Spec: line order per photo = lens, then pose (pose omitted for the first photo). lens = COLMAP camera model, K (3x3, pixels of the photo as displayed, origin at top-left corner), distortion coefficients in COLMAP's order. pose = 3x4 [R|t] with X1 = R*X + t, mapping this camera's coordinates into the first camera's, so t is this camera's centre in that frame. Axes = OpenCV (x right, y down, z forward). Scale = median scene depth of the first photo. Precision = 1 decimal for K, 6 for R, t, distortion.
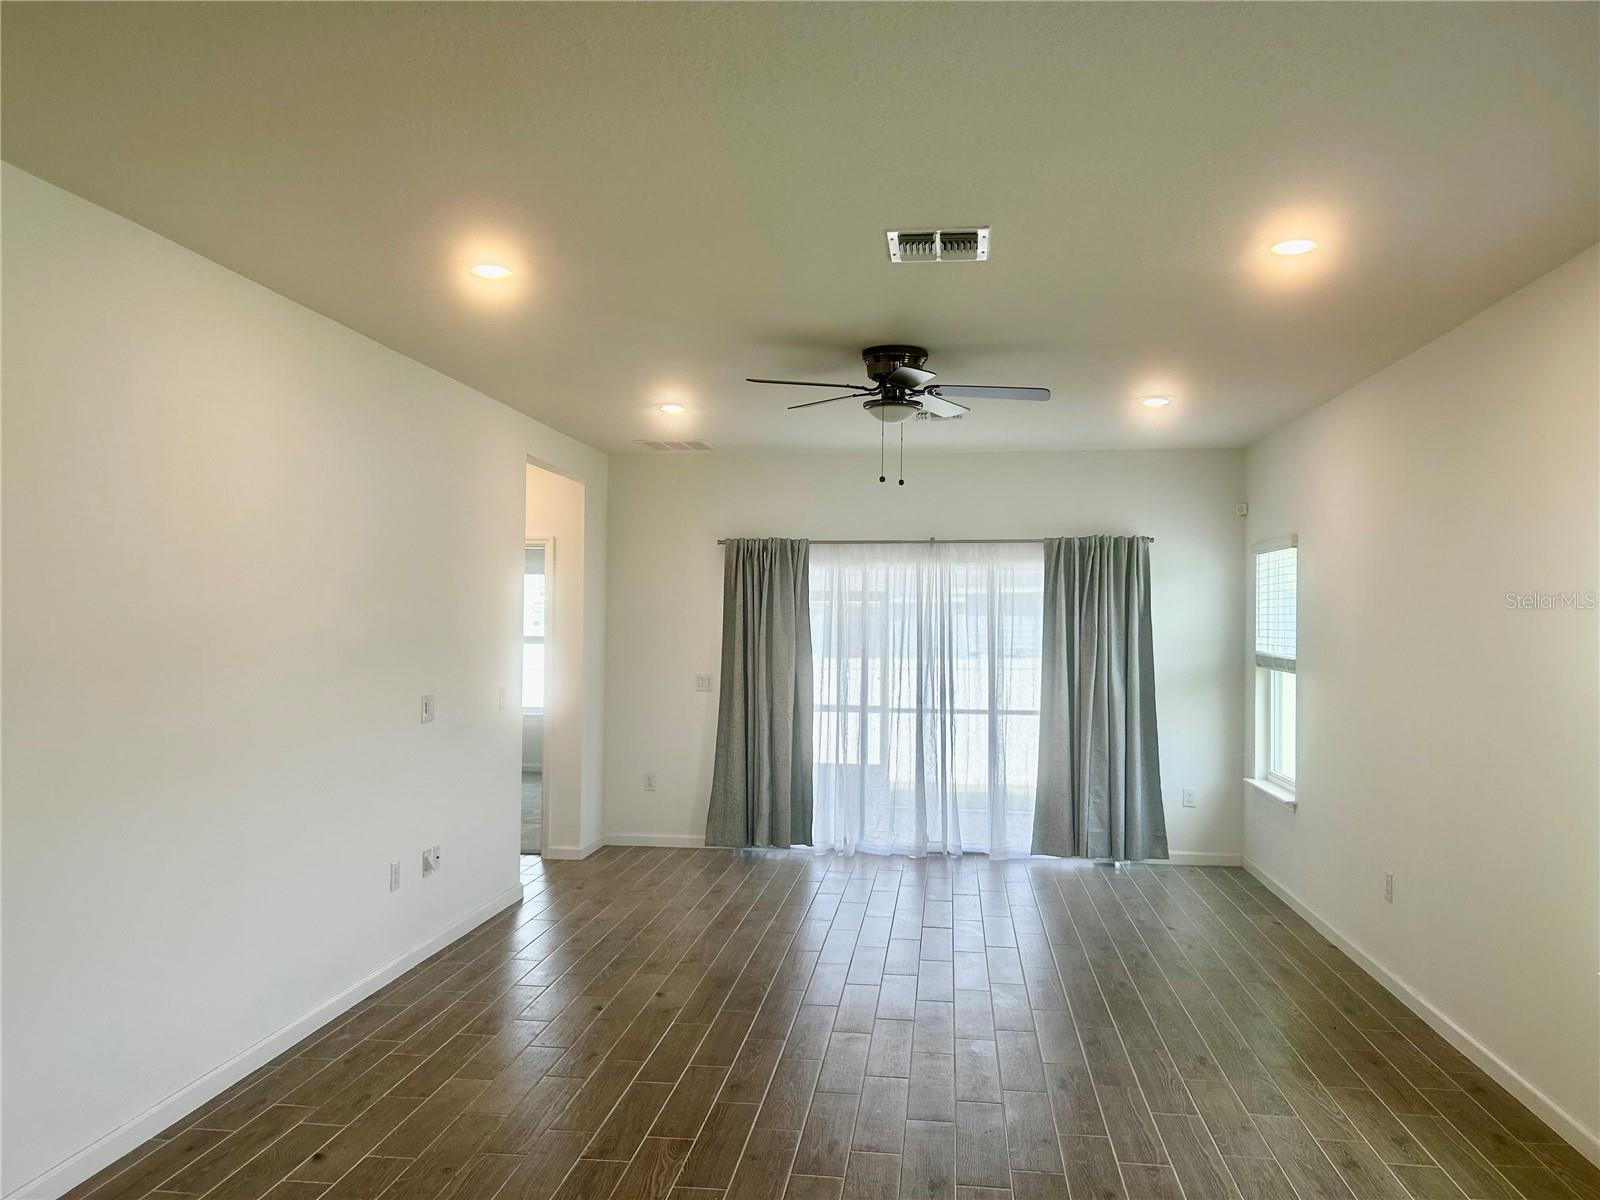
lens RADIAL K [[1243.3, 0, 793.6], [0, 1243.3, 592.3], [0, 0, 1]] dist [0.061674, 0.007710]
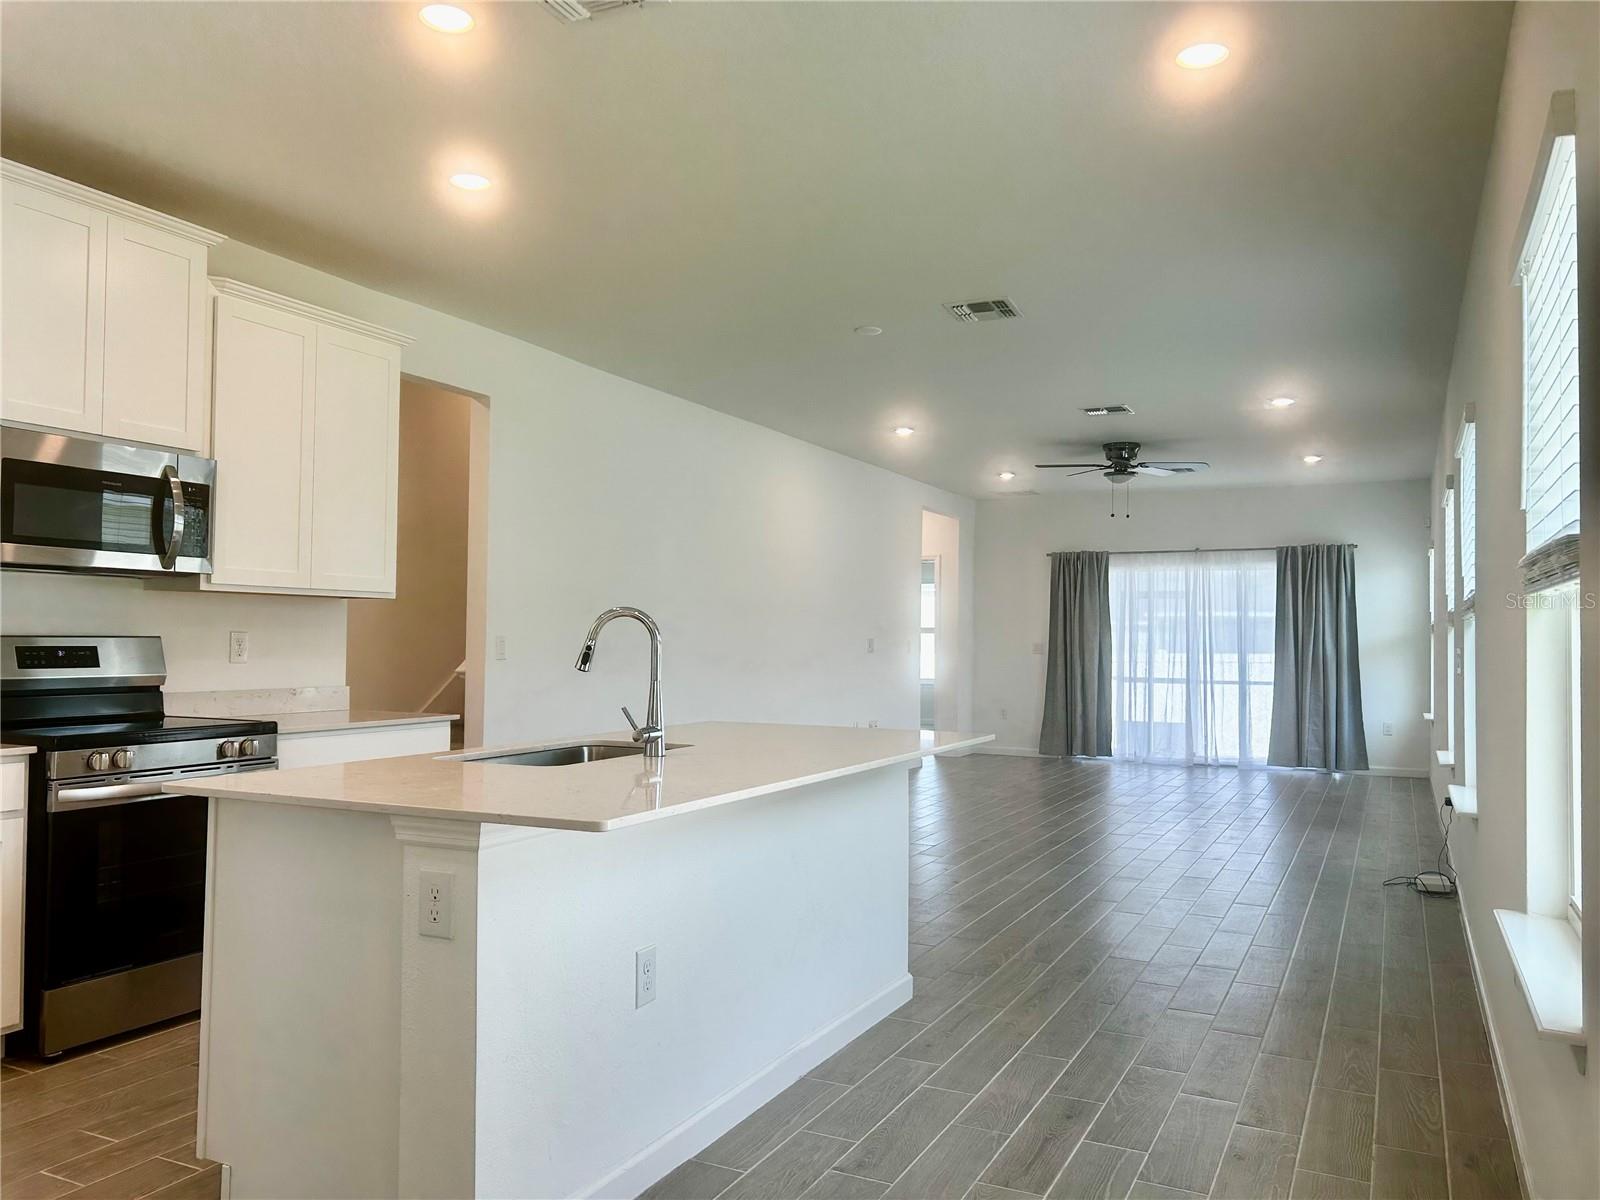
lens RADIAL K [[1243.3, 0, 802.7], [0, 1243.3, 591.5], [0, 0, 1]] dist [0.061674, 0.007710]
pose [[0.953563, -0.011150, -0.300988, 0.115266], [0.005273, 0.999779, -0.020331, 0.034879], [0.301148, 0.017800, 0.953411, -0.546938]]
